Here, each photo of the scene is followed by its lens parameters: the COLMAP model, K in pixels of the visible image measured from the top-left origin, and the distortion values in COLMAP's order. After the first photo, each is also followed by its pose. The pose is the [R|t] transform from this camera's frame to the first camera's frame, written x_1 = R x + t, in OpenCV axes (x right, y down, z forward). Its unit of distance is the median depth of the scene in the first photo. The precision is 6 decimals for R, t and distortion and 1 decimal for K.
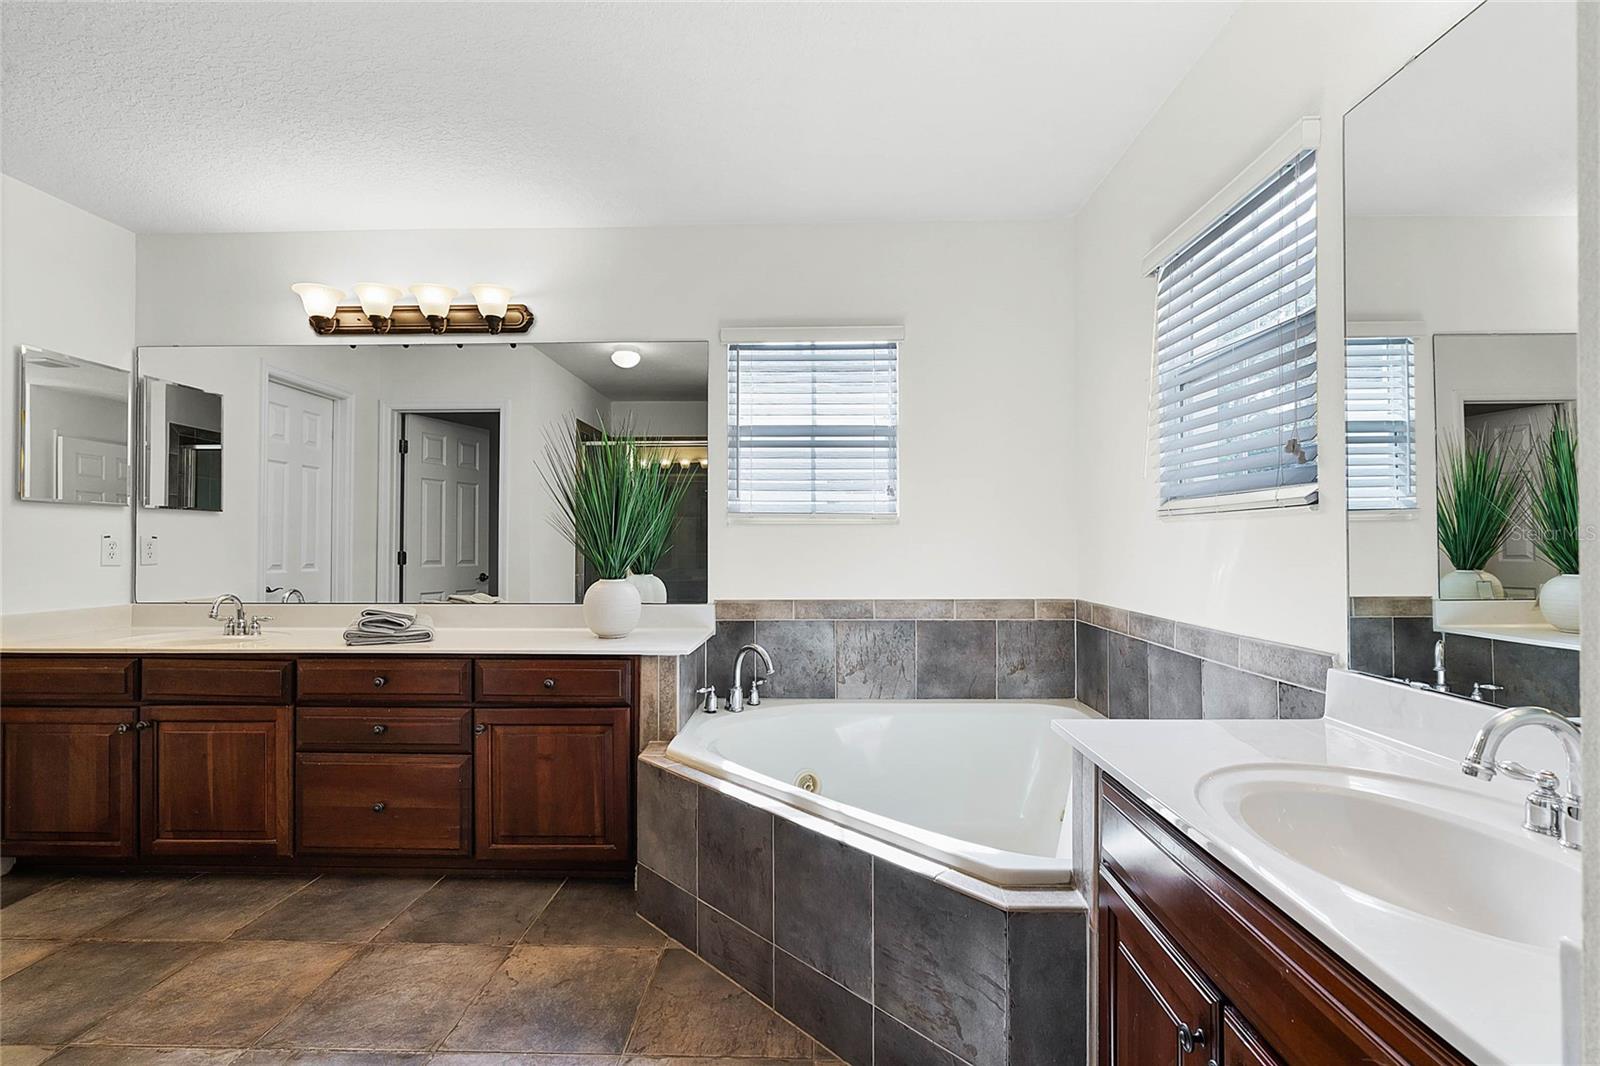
lens RADIAL K [[730.3, 0, 804.8], [0, 730.3, 541.5], [0, 0, 1]] dist [-0.000857, 0.000139]
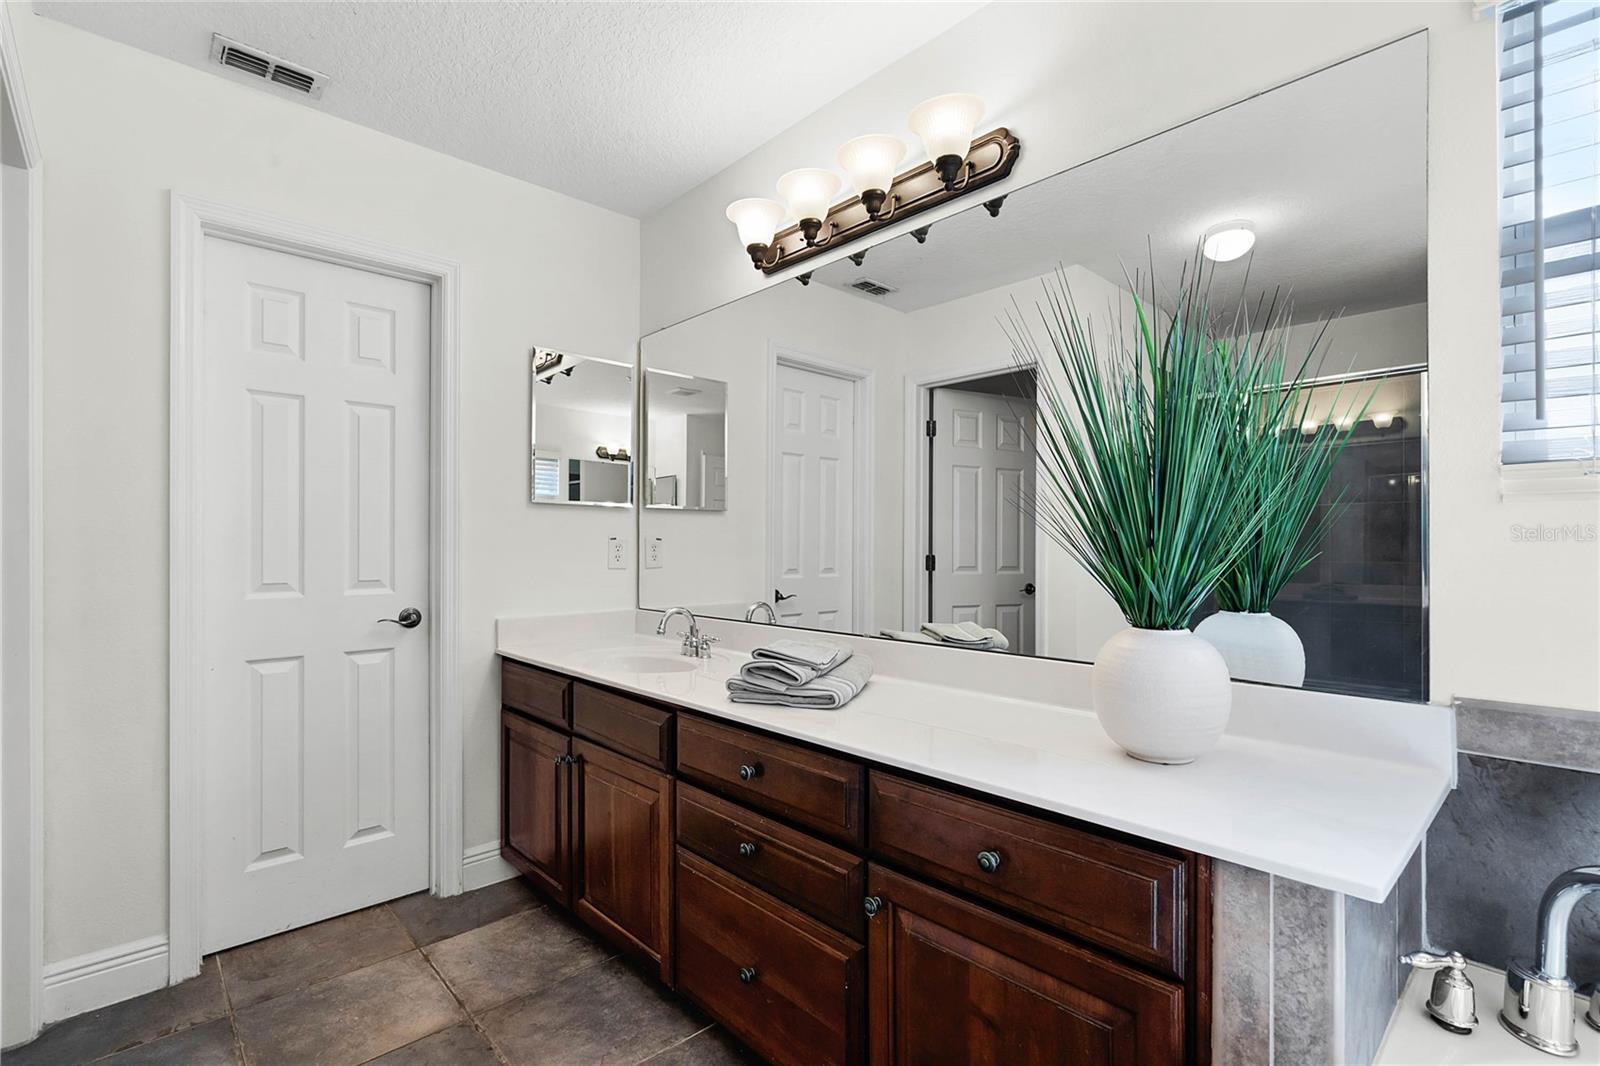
lens RADIAL K [[738.1, 0, 799.5], [0, 738.1, 540.2], [0, 0, 1]] dist [-0.002528, 0.000469]
pose [[0.699192, -0.003398, -0.714925, -0.091978], [0.002179, 0.999994, -0.002622, -0.001405], [0.714930, 0.000275, 0.699196, 0.515784]]
